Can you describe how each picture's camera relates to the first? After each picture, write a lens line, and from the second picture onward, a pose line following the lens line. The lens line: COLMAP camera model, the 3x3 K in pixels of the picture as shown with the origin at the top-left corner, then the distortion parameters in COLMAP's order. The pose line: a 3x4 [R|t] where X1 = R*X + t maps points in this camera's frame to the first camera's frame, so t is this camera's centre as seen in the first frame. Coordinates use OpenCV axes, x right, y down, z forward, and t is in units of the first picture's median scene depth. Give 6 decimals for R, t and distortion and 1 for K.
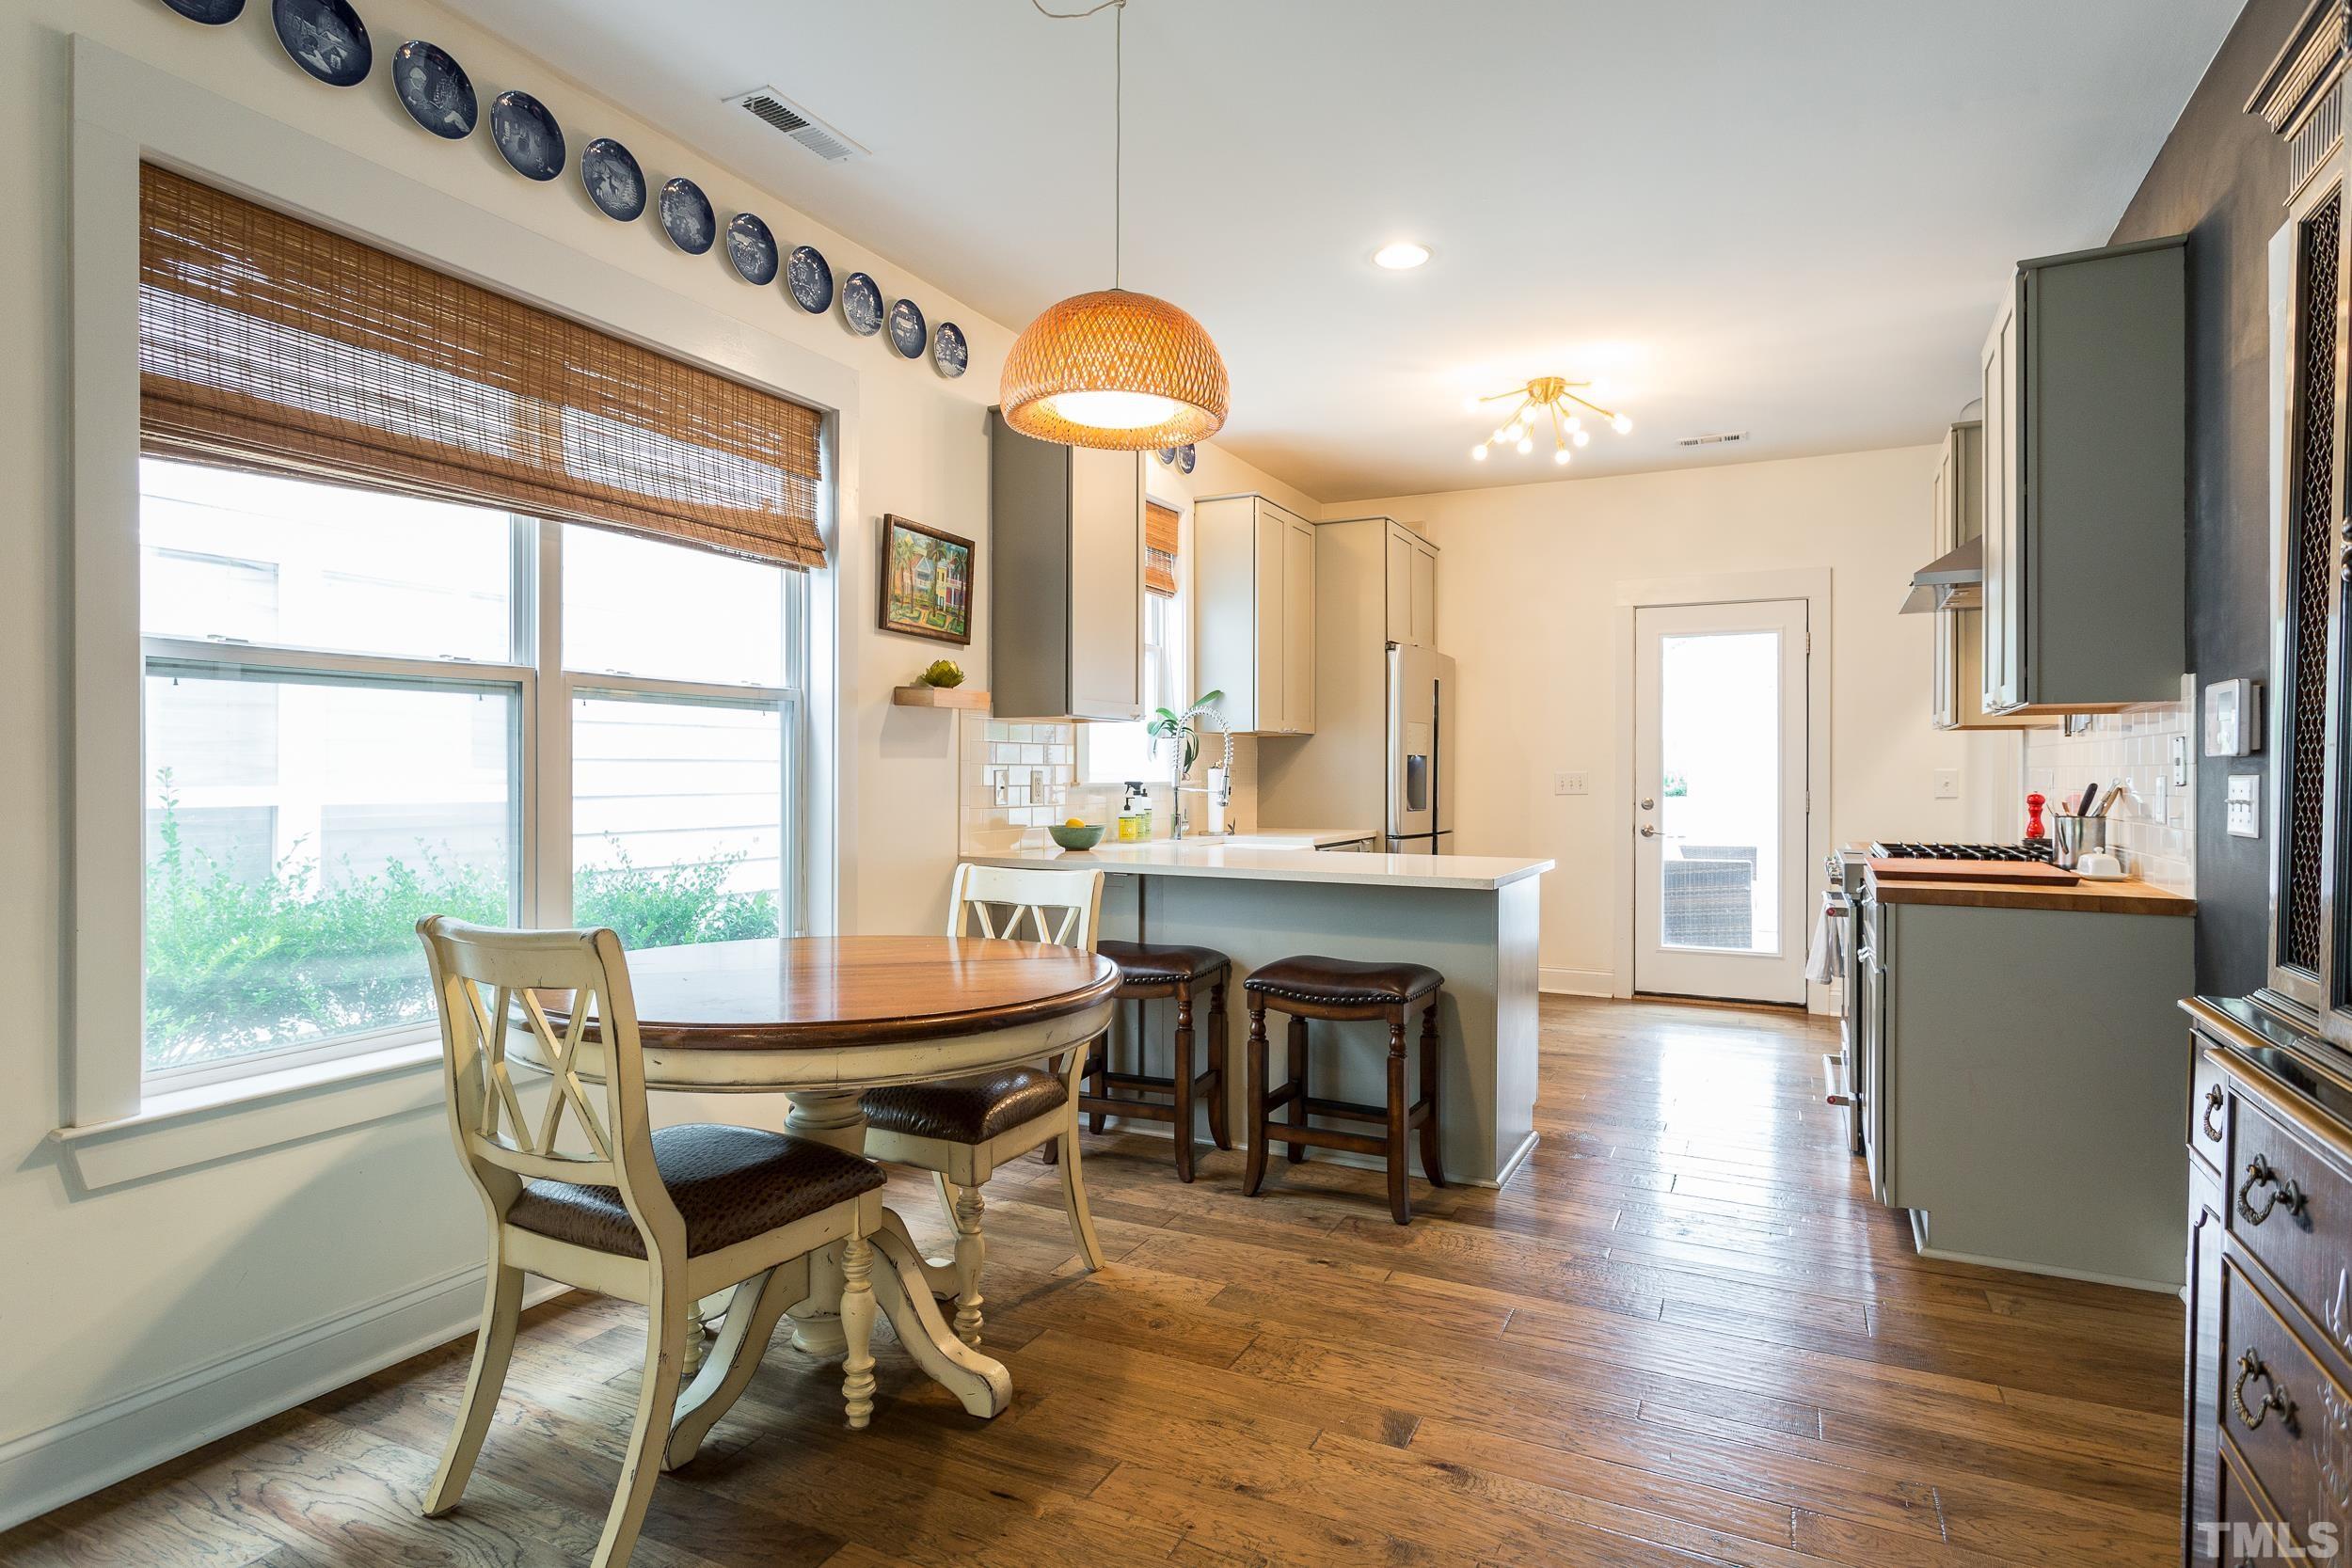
lens RADIAL K [[1226.6, 0, 1168.4], [0, 1226.6, 774.6], [0, 0, 1]] dist [-0.008616, 0.003075]
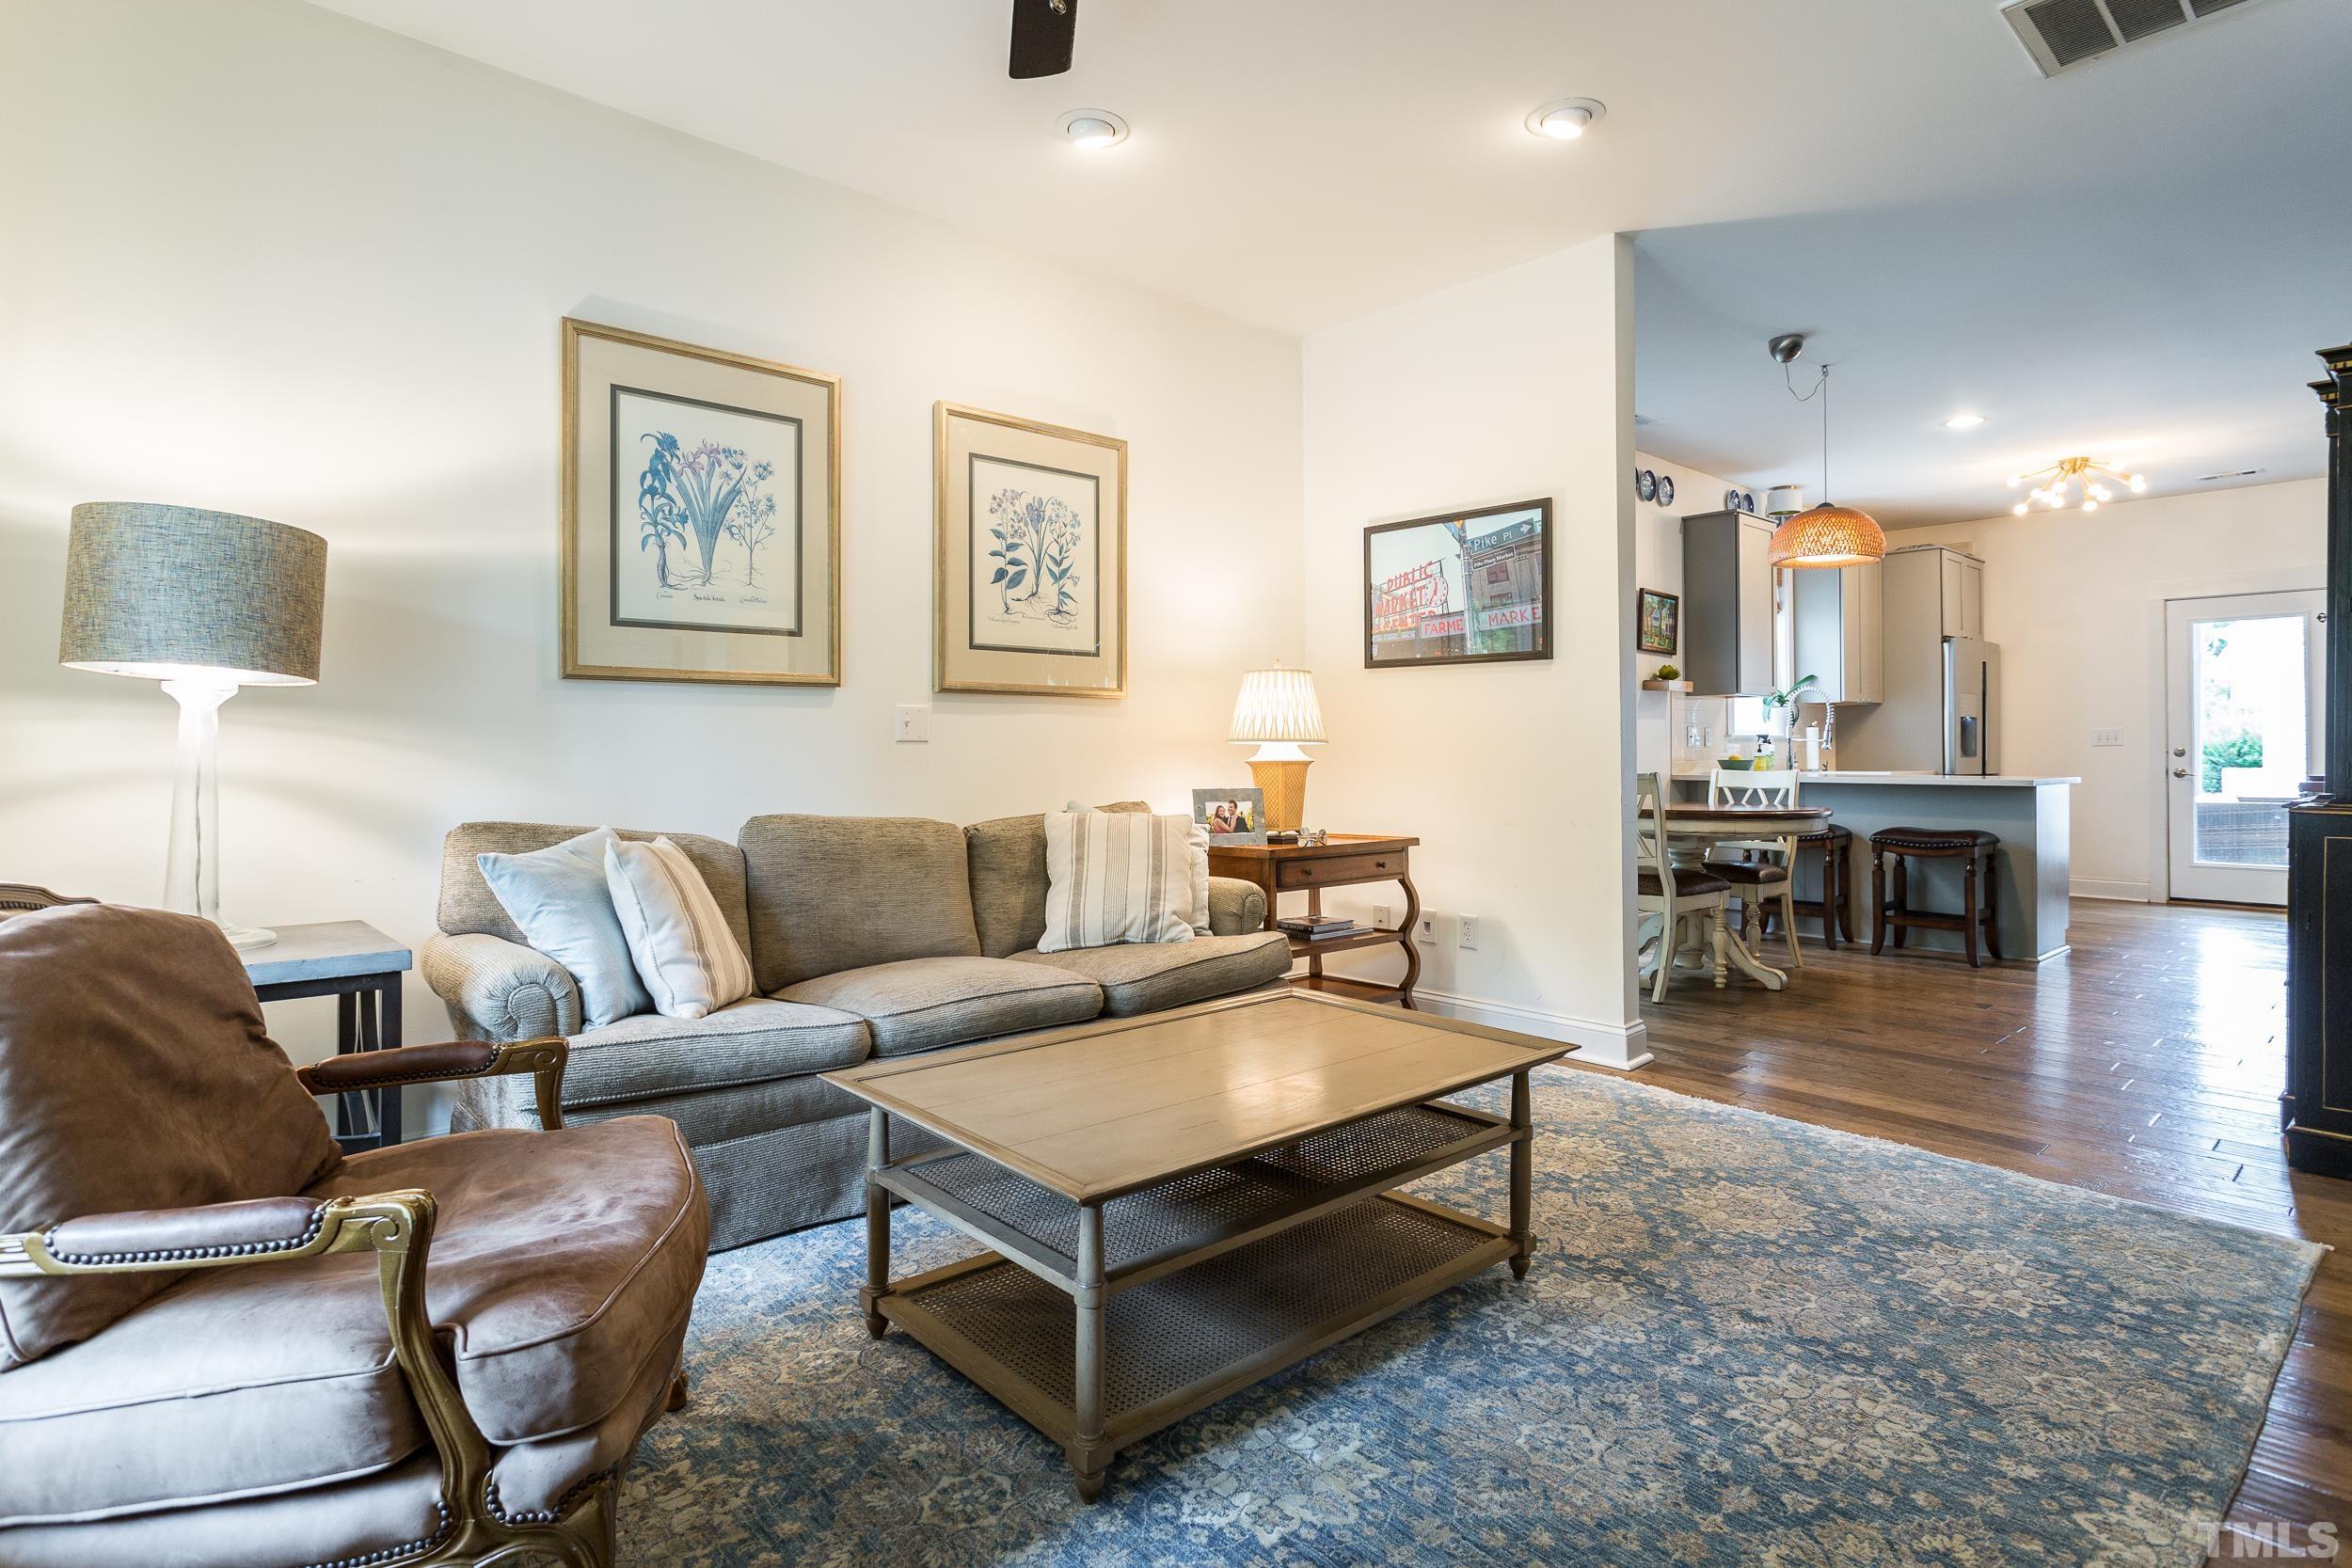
lens RADIAL K [[1226.6, 0, 1123.0], [0, 1226.6, 747.1], [0, 0, 1]] dist [-0.008616, 0.003075]
pose [[0.926556, -0.008298, -0.376066, -0.230538], [0.004772, 0.999936, -0.010306, 0.039688], [0.376127, 0.007754, 0.926536, -0.900963]]
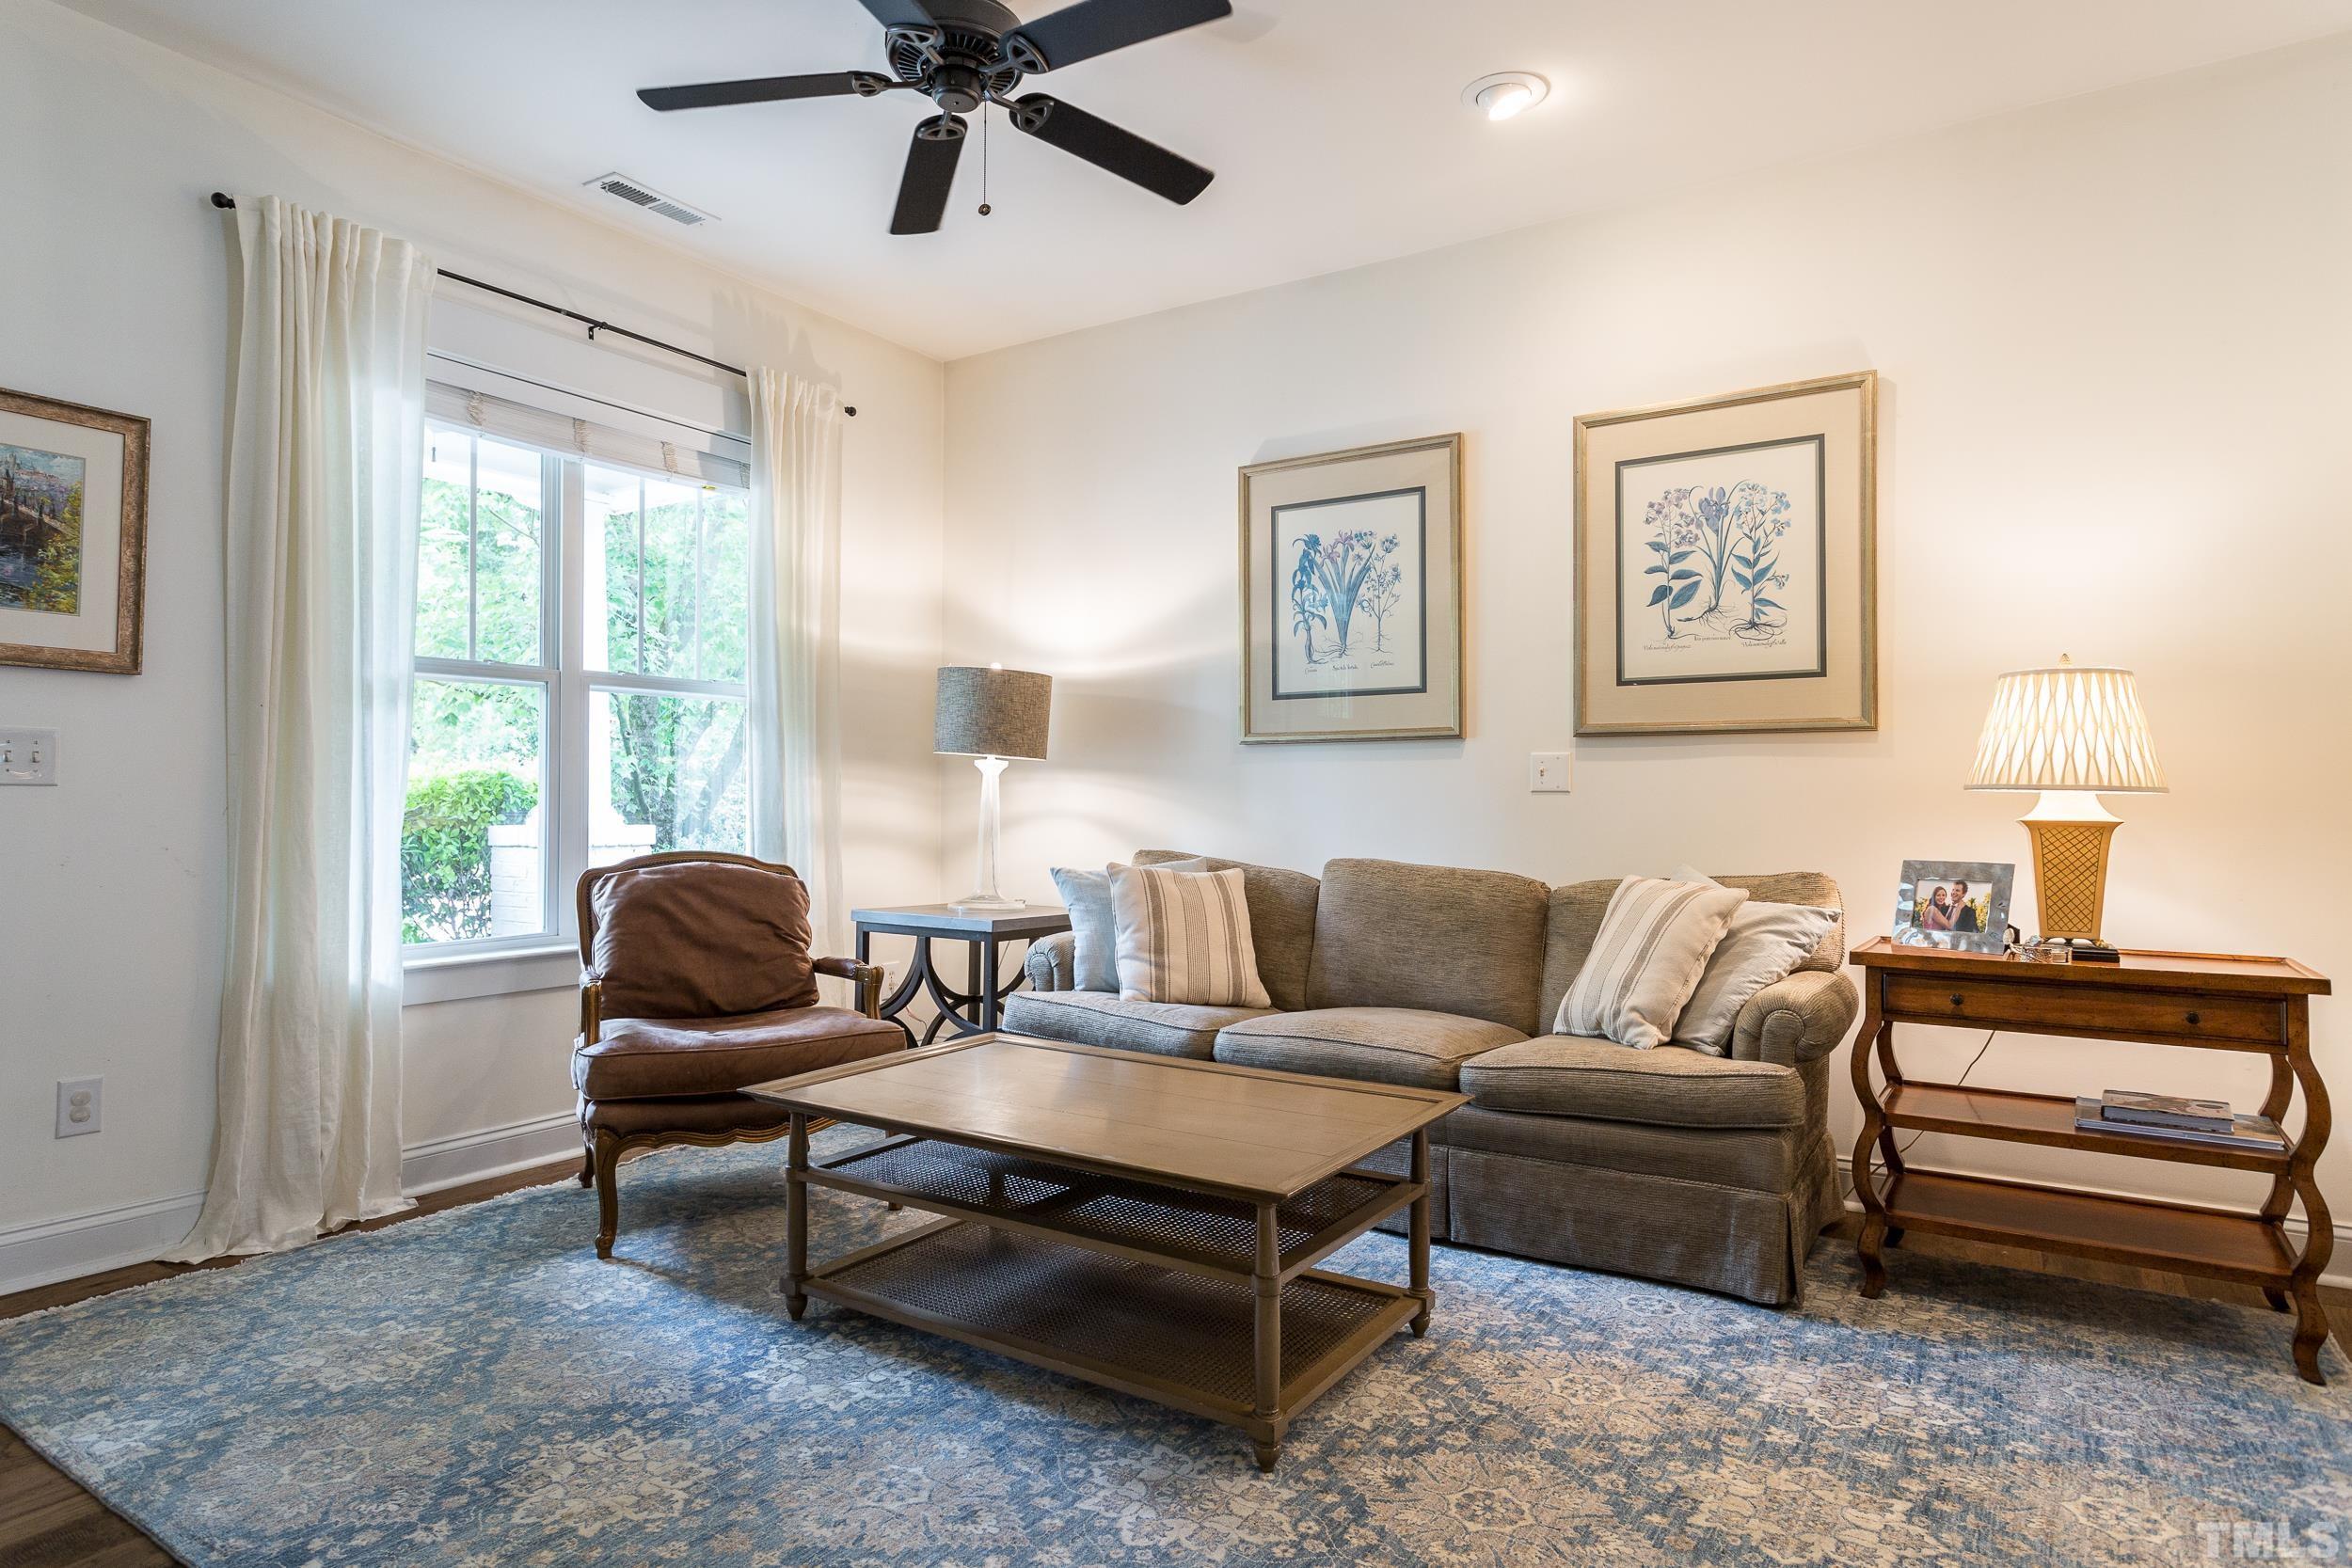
lens RADIAL K [[1307.9, 0, 1146.1], [0, 1307.9, 782.6], [0, 0, 1]] dist [0.000243, 0.001128]
pose [[-0.113523, -0.016894, -0.993392, 0.226600], [-0.008734, 0.999834, -0.016005, 0.036117], [0.993497, 0.006860, -0.113651, -0.274039]]
